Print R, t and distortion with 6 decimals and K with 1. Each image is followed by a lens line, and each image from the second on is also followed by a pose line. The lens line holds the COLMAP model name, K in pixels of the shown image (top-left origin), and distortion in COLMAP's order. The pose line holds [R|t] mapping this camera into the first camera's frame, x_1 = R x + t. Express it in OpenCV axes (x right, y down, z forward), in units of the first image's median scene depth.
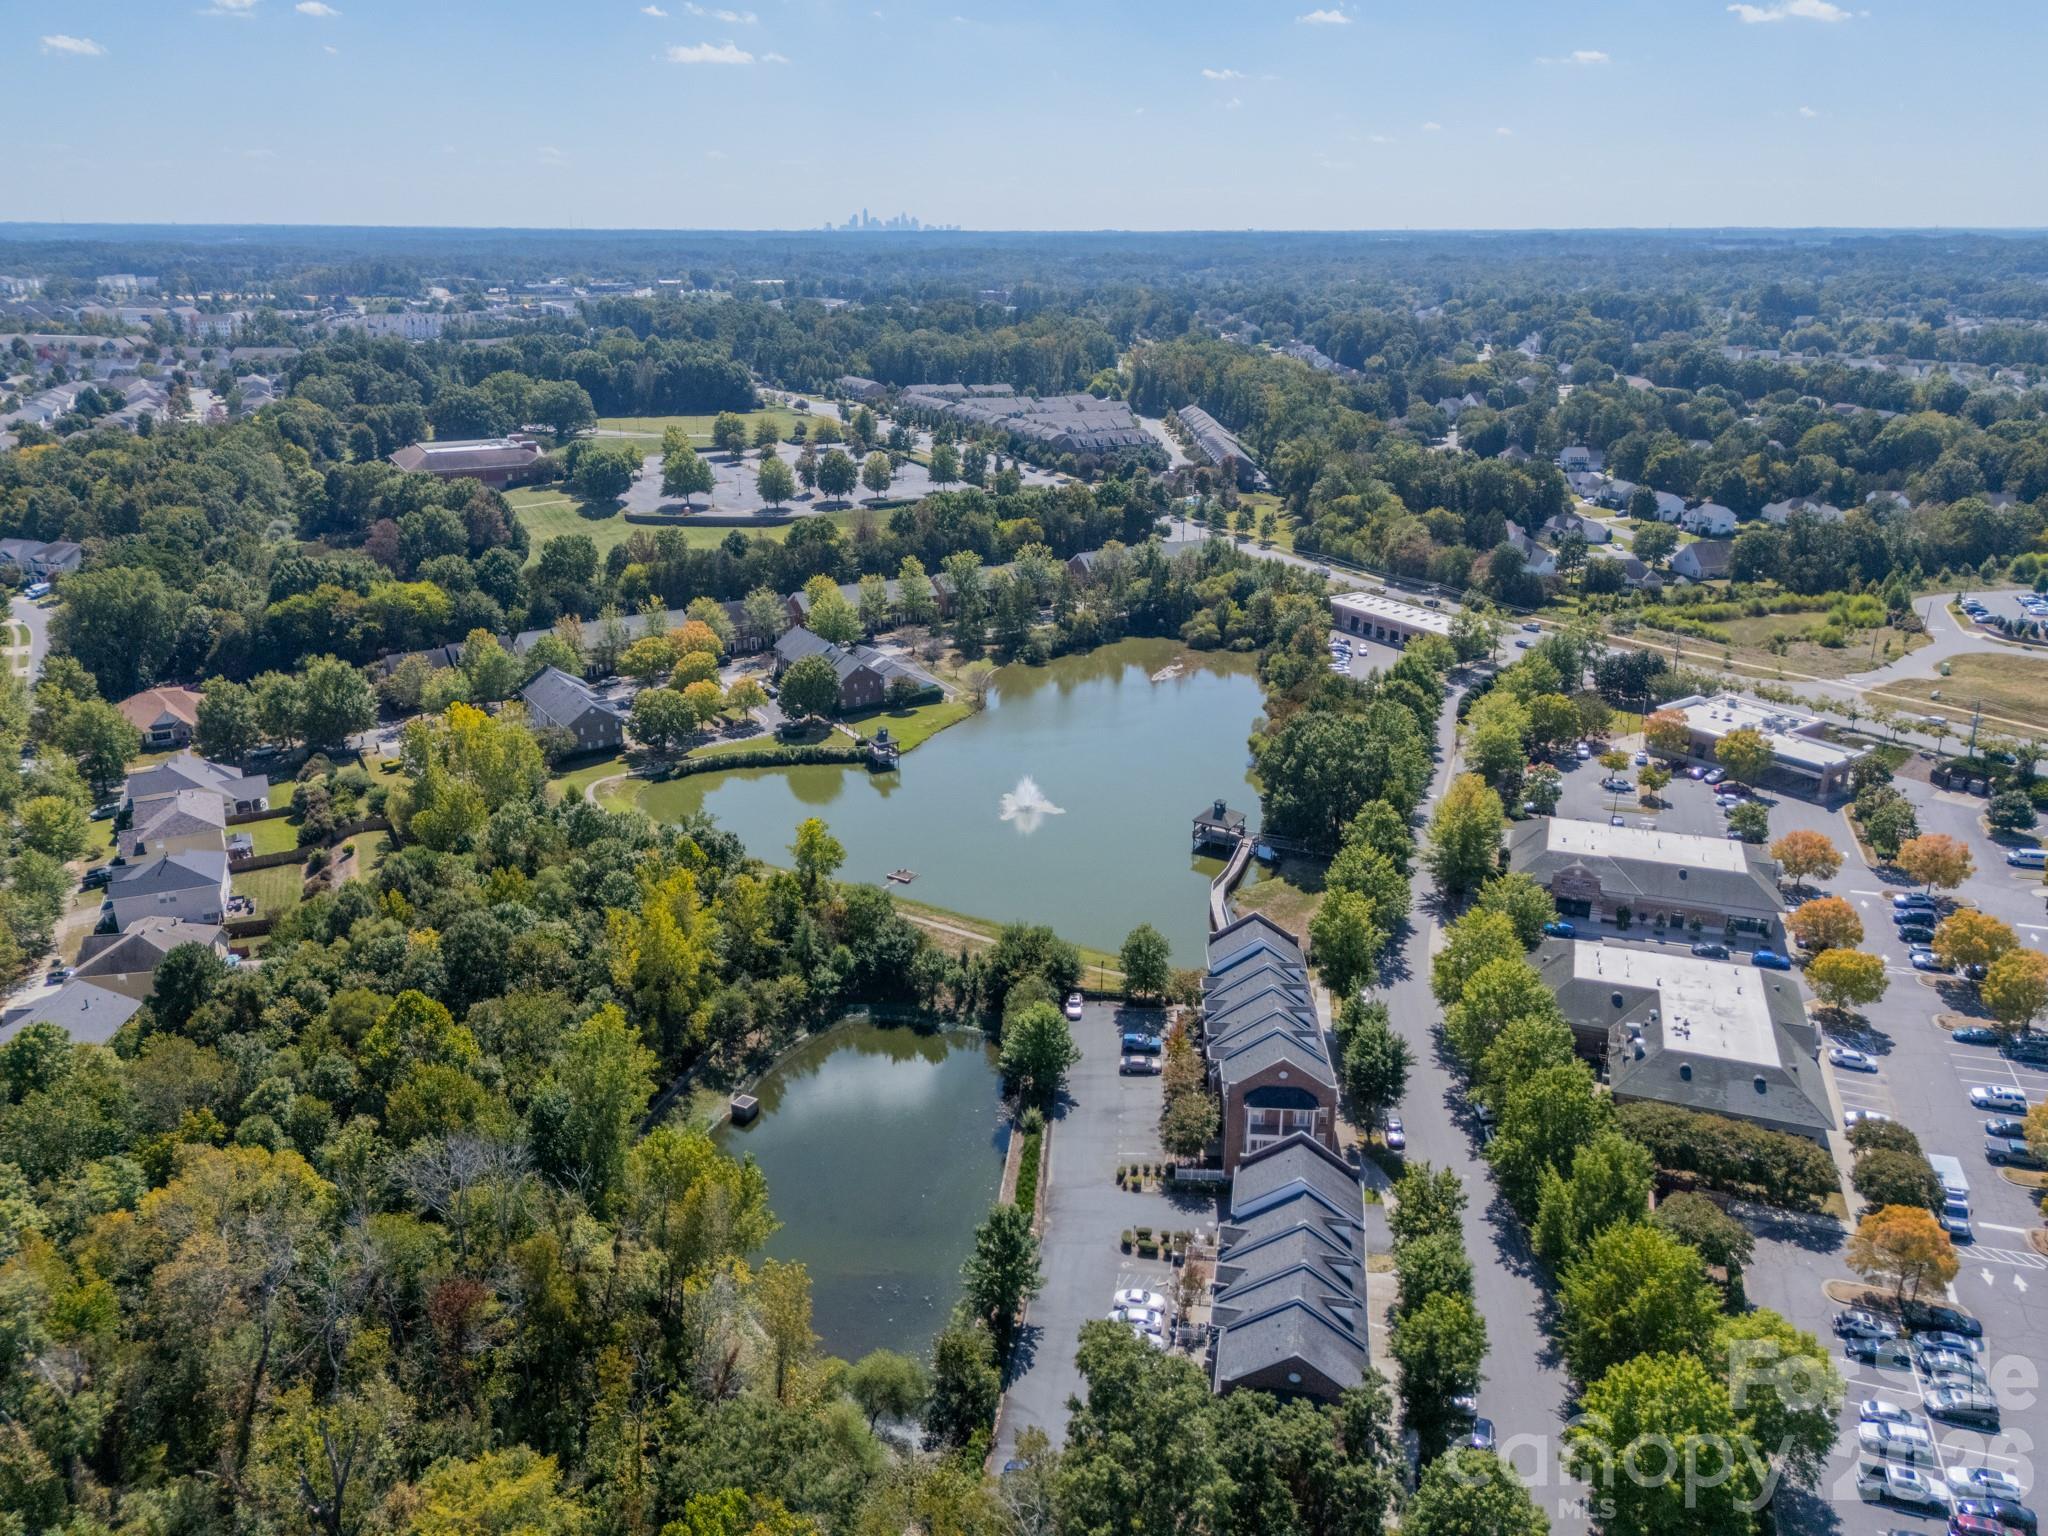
lens RADIAL K [[1514.2, 0, 1017.8], [0, 1514.2, 769.1], [0, 0, 1]] dist [0.048241, -0.036399]
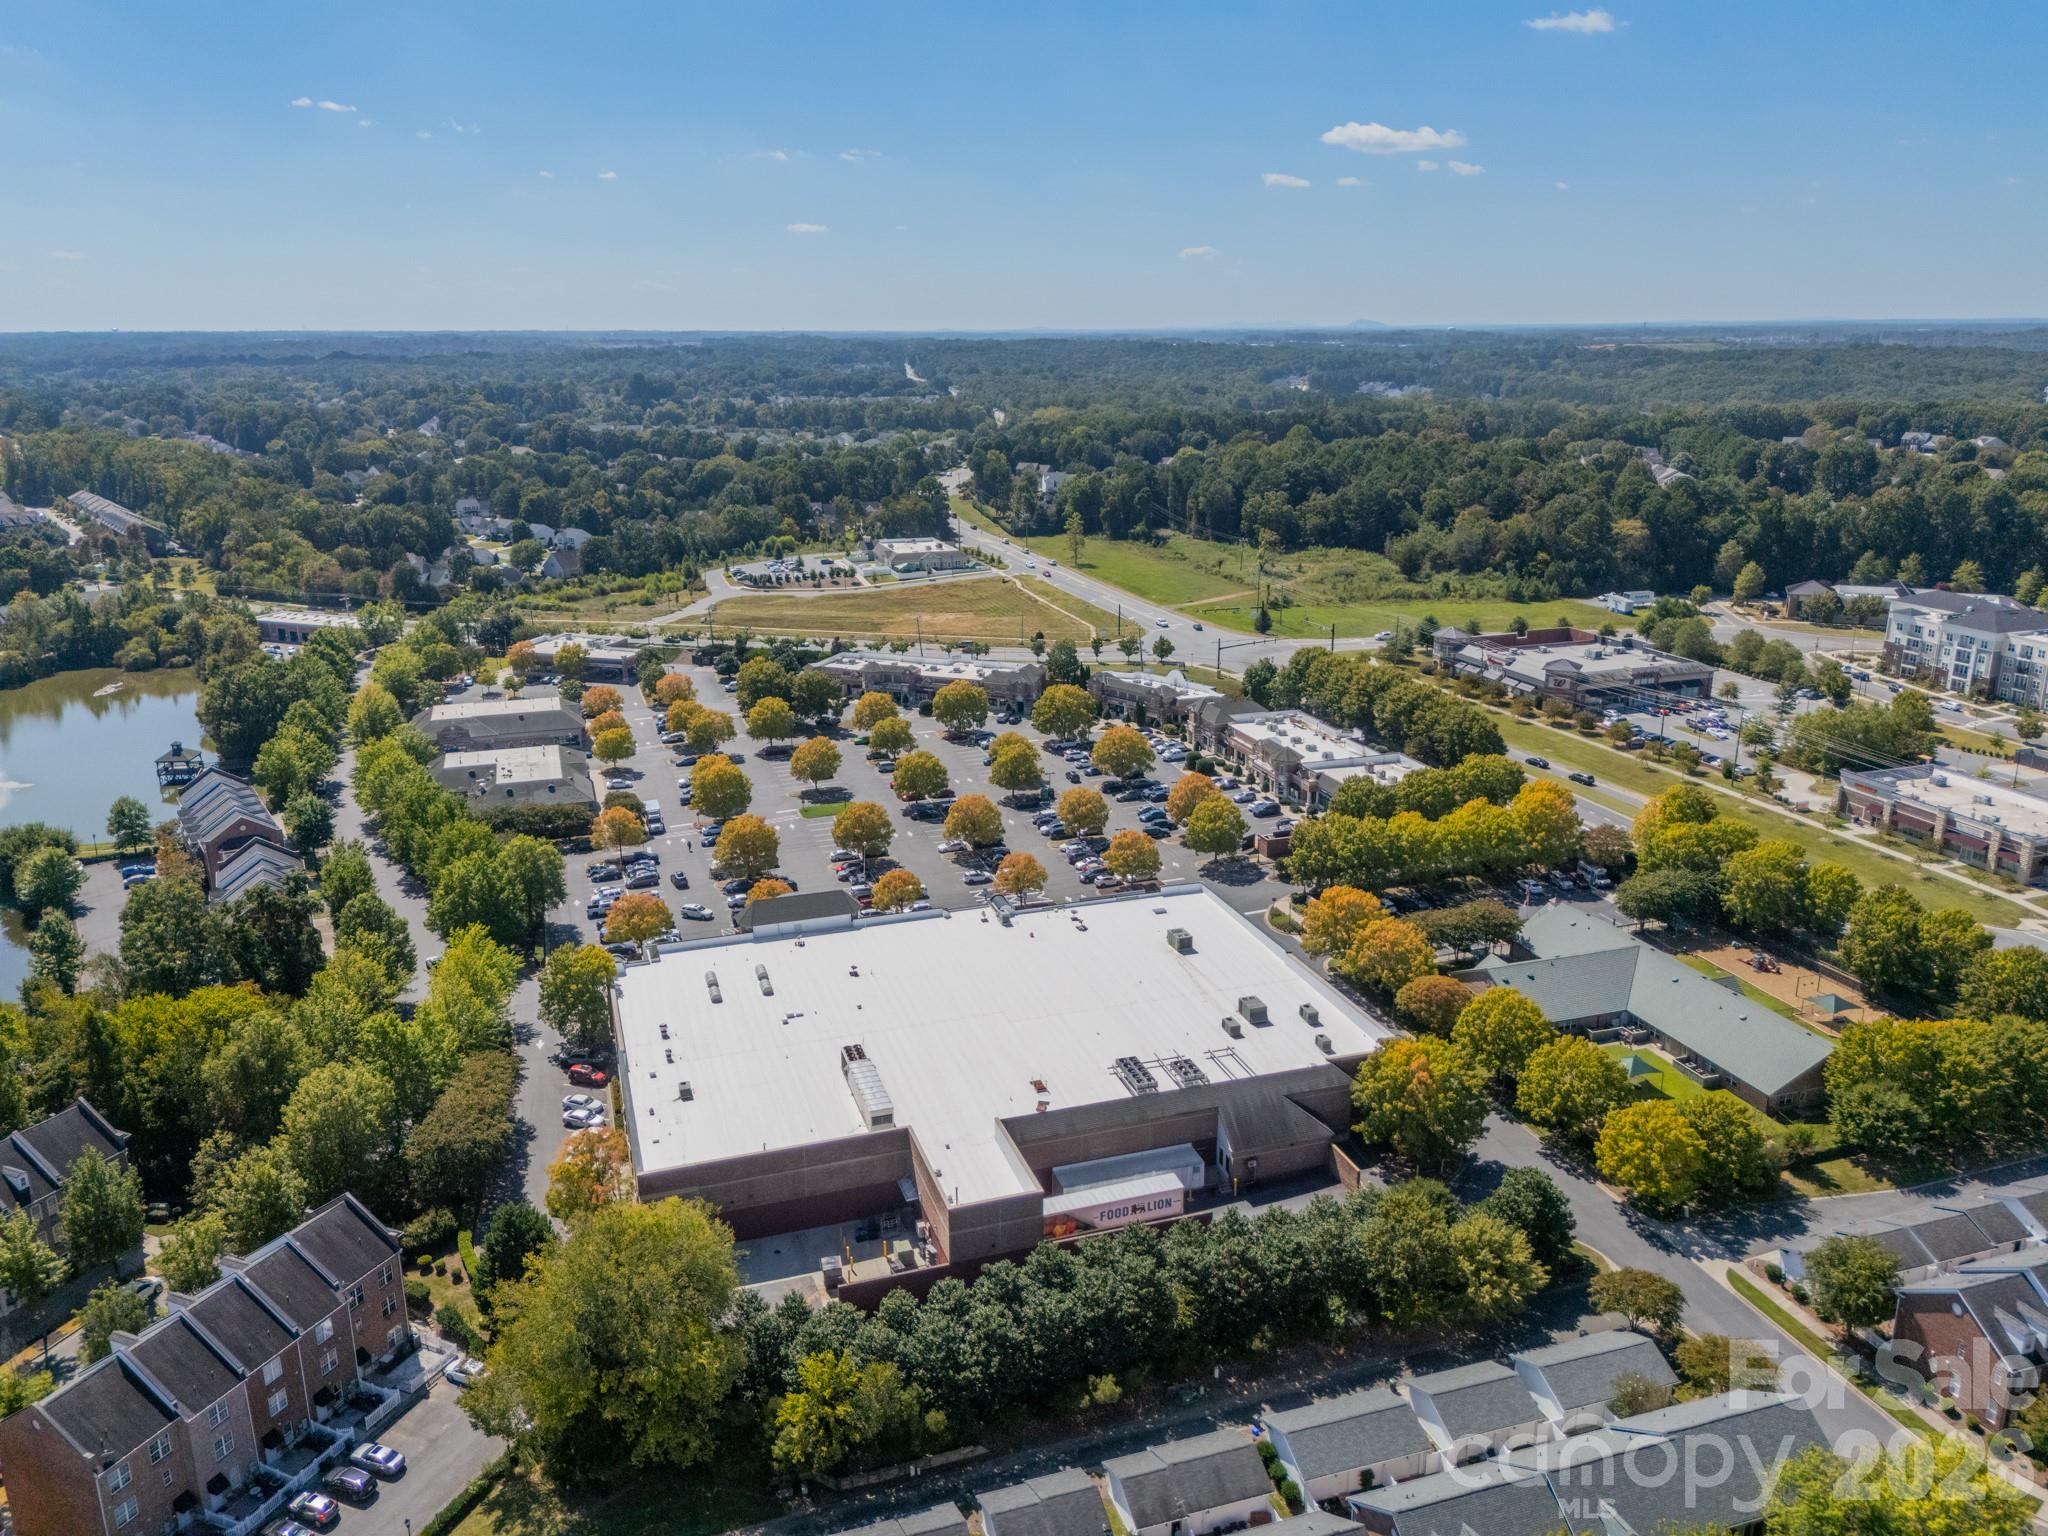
lens RADIAL K [[1514.2, 0, 1031.6], [0, 1514.2, 776.6], [0, 0, 1]] dist [0.048241, -0.036399]
pose [[0.788043, -0.179584, 0.588845, -0.035830], [0.211940, 0.977177, 0.014379, 0.103970], [-0.577987, 0.113469, 0.808118, -0.259010]]
